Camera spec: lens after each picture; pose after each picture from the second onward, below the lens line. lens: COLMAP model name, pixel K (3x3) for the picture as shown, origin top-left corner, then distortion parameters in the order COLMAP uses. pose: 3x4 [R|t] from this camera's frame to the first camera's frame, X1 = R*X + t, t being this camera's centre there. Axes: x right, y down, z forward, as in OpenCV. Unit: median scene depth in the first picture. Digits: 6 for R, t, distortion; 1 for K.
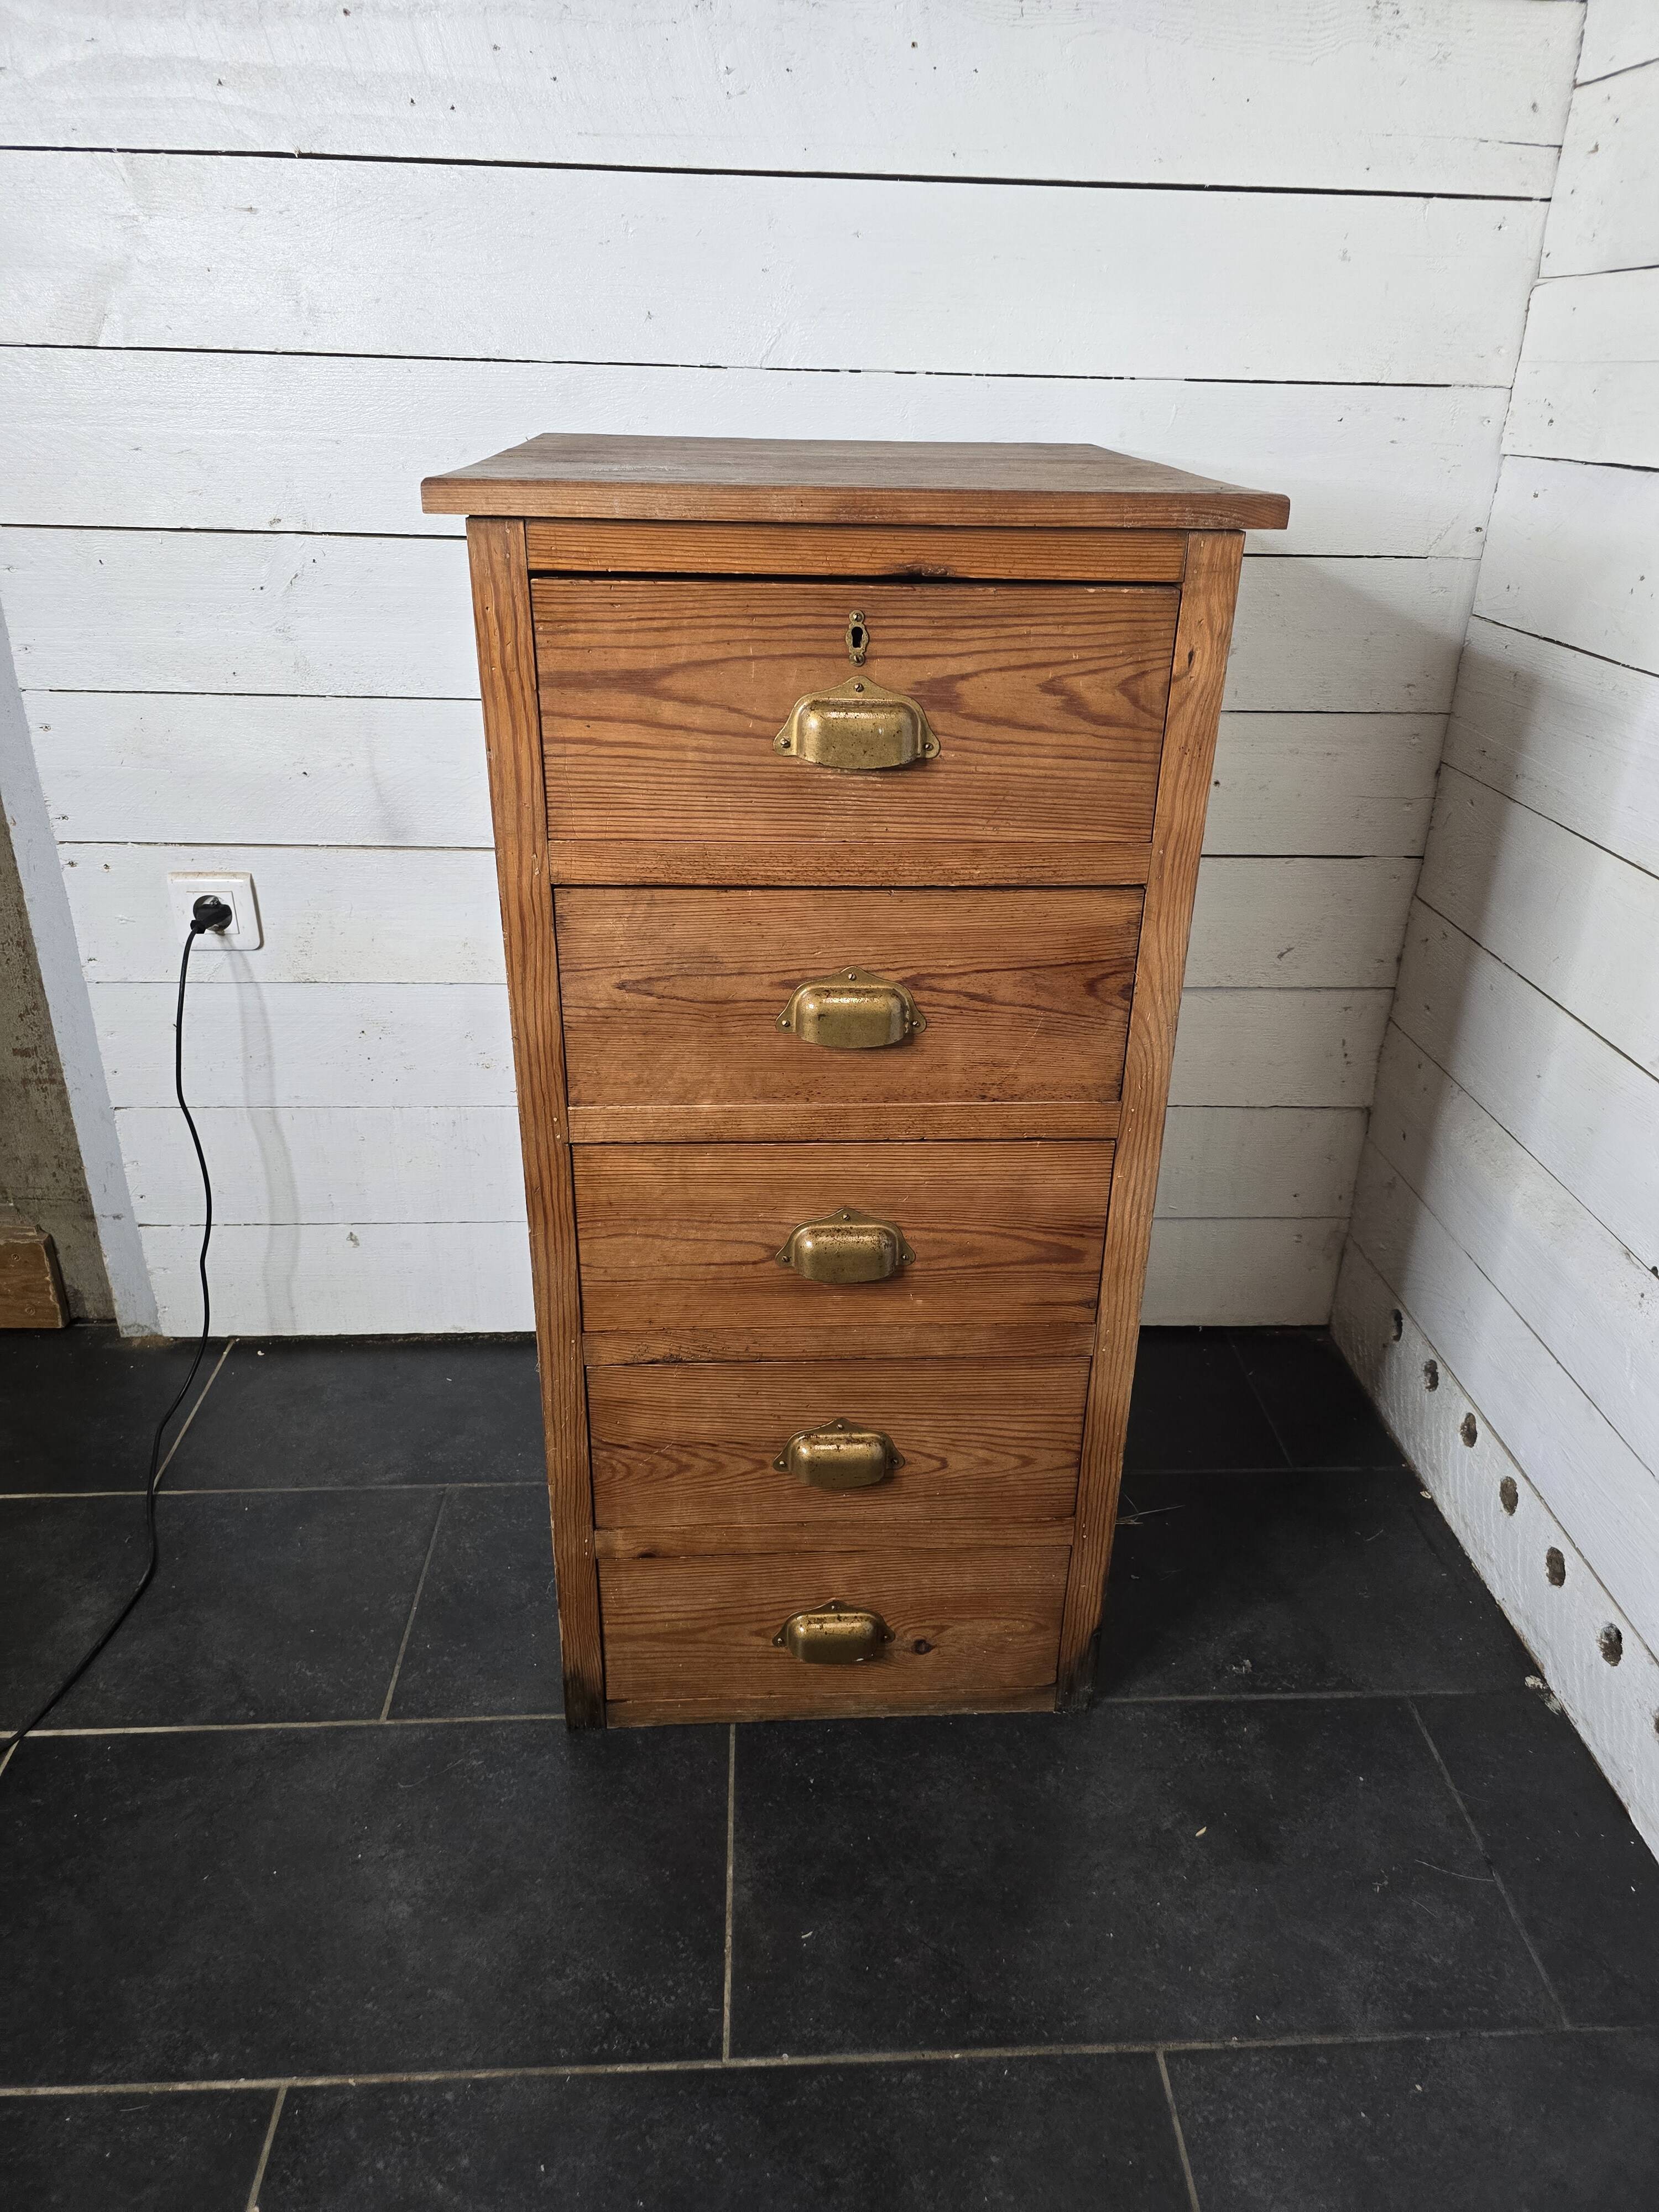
lens RADIAL K [[1486.1, 0, 847.3], [0, 1486.1, 1099.3], [0, 0, 1]] dist [0.068830, -0.067797]
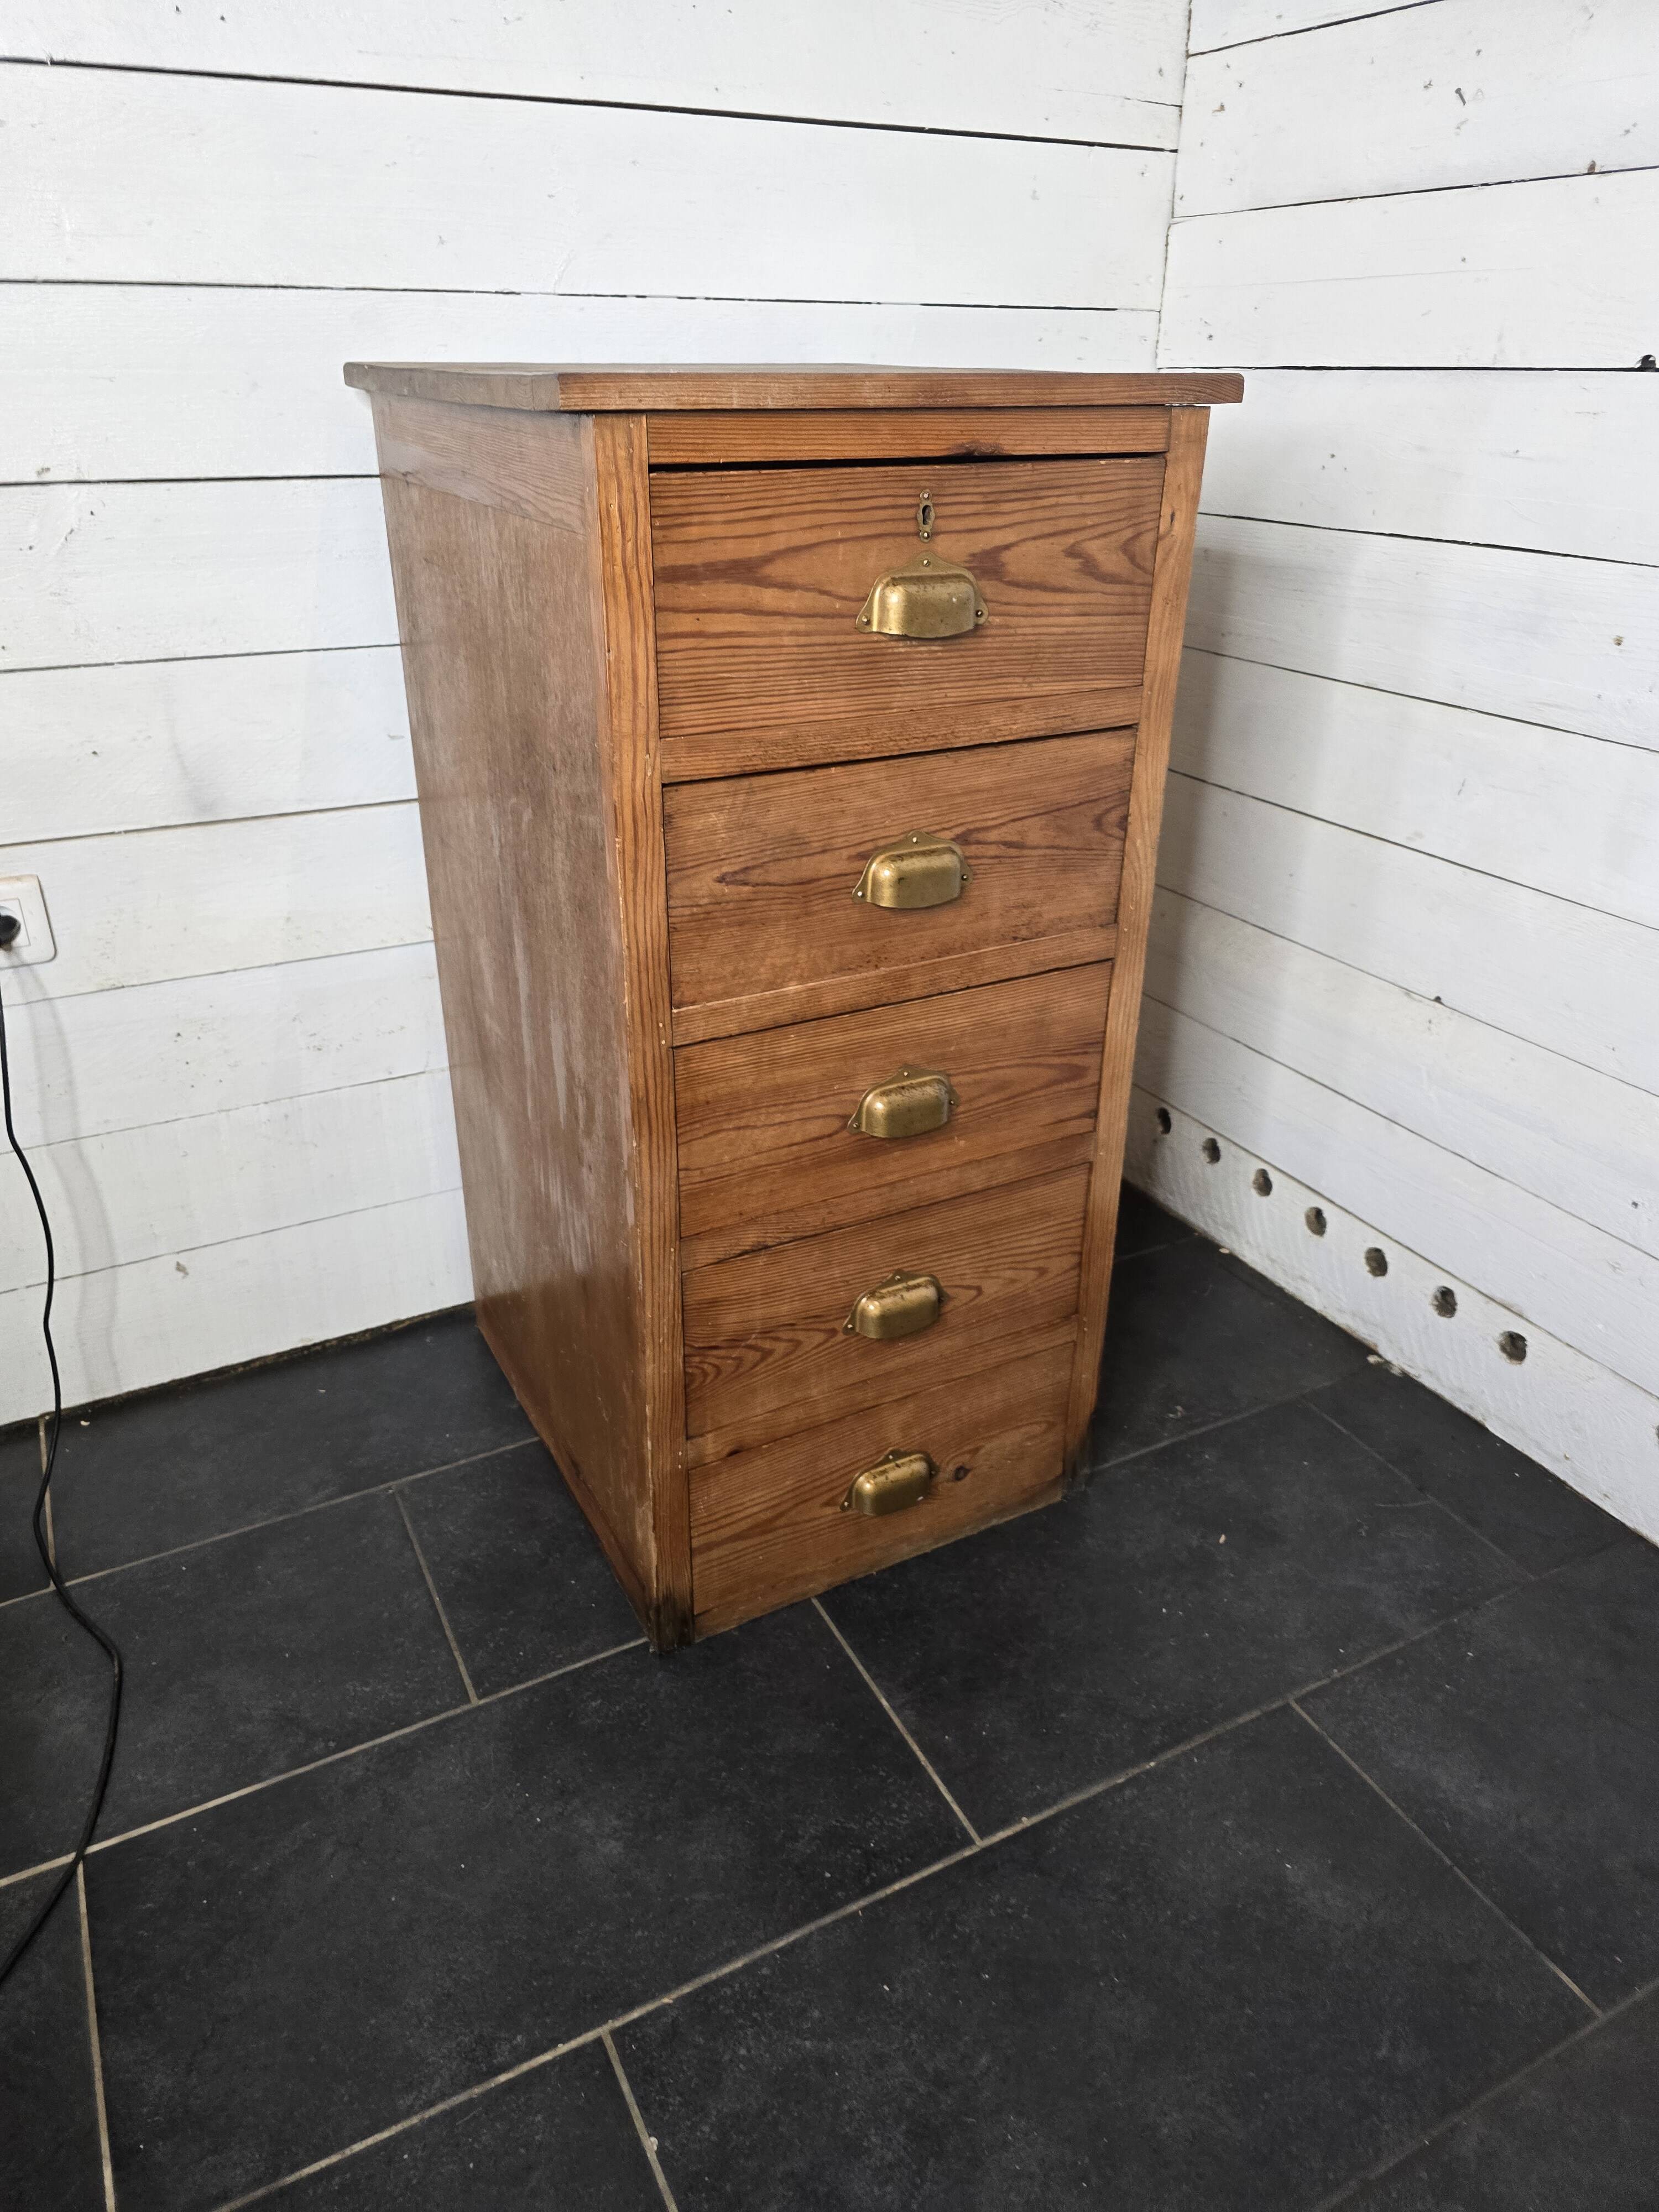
lens RADIAL K [[1486.1, 0, 847.3], [0, 1486.1, 1099.3], [0, 0, 1]] dist [0.068830, -0.067797]
pose [[0.911520, -0.198105, 0.360396, -0.461109], [0.193687, 0.979852, 0.048736, 0.039227], [-0.362790, 0.025380, 0.931525, 0.009517]]
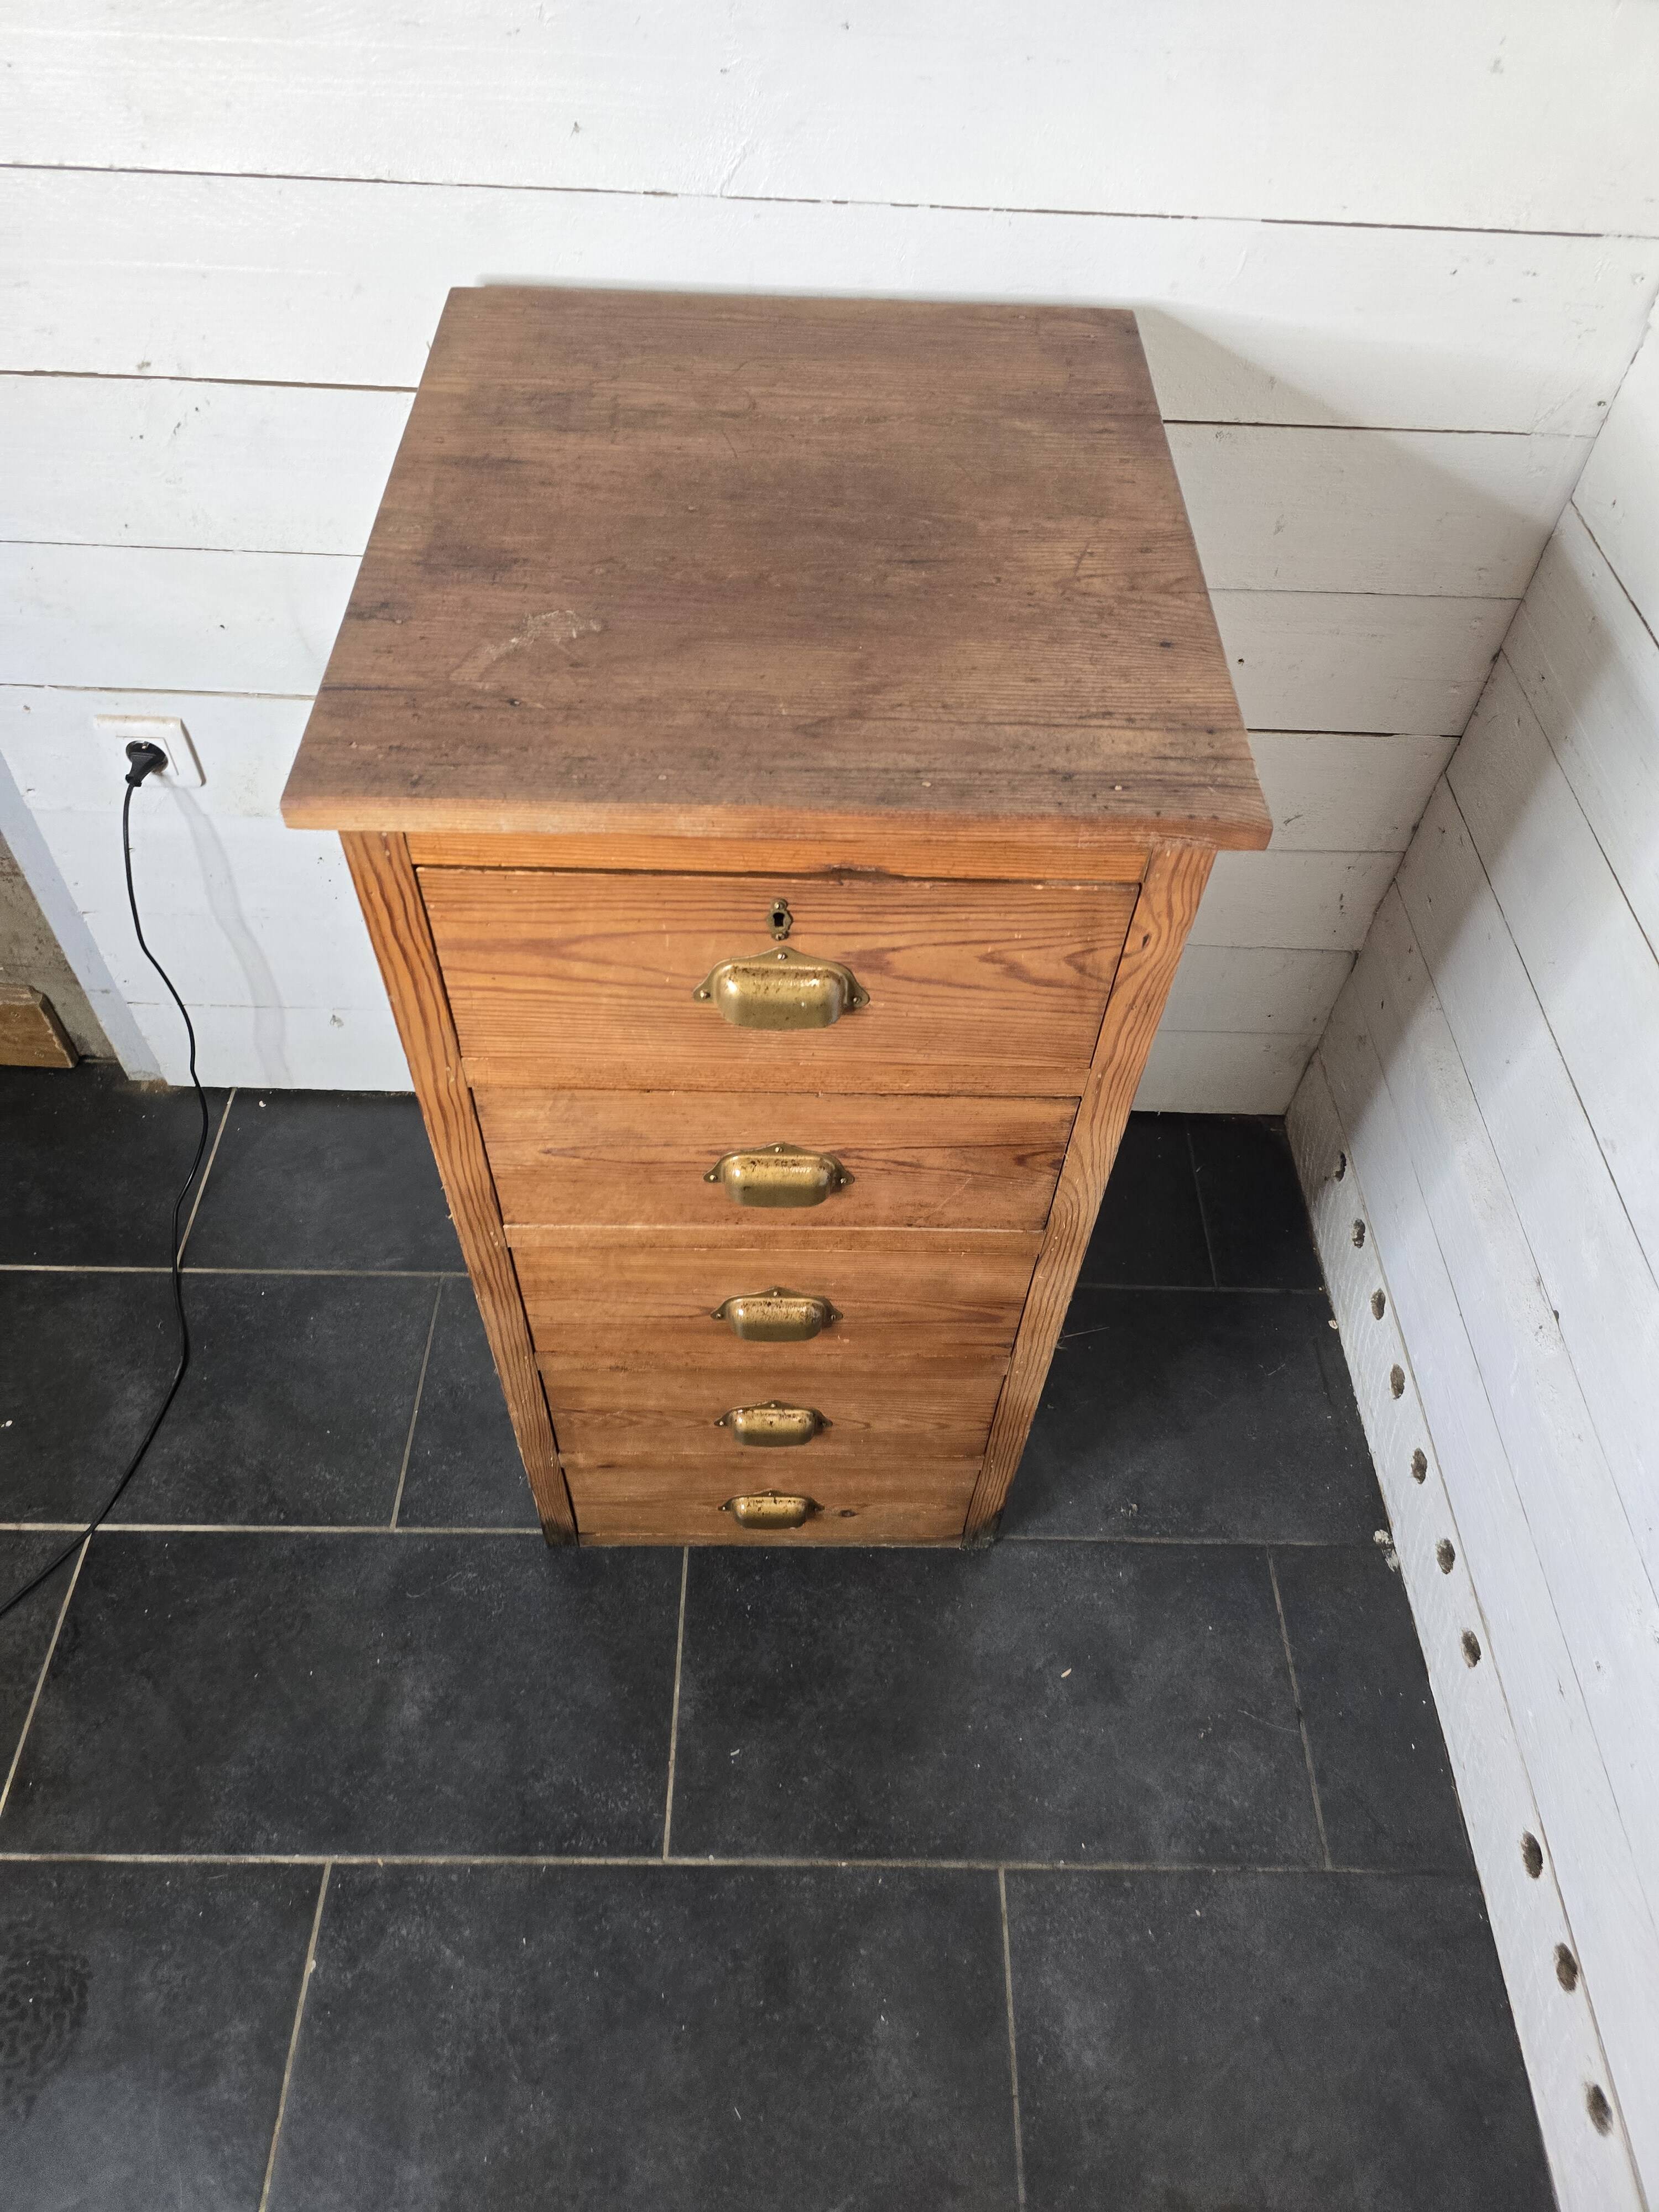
lens RADIAL K [[1482.4, 0, 825.6], [0, 1482.4, 1096.4], [0, 0, 1]] dist [0.065616, -0.067294]
pose [[0.998296, 0.053144, -0.024121, 0.055143], [-0.037989, 0.905470, 0.422706, -0.522906], [0.044305, -0.421069, 0.905946, 0.115776]]
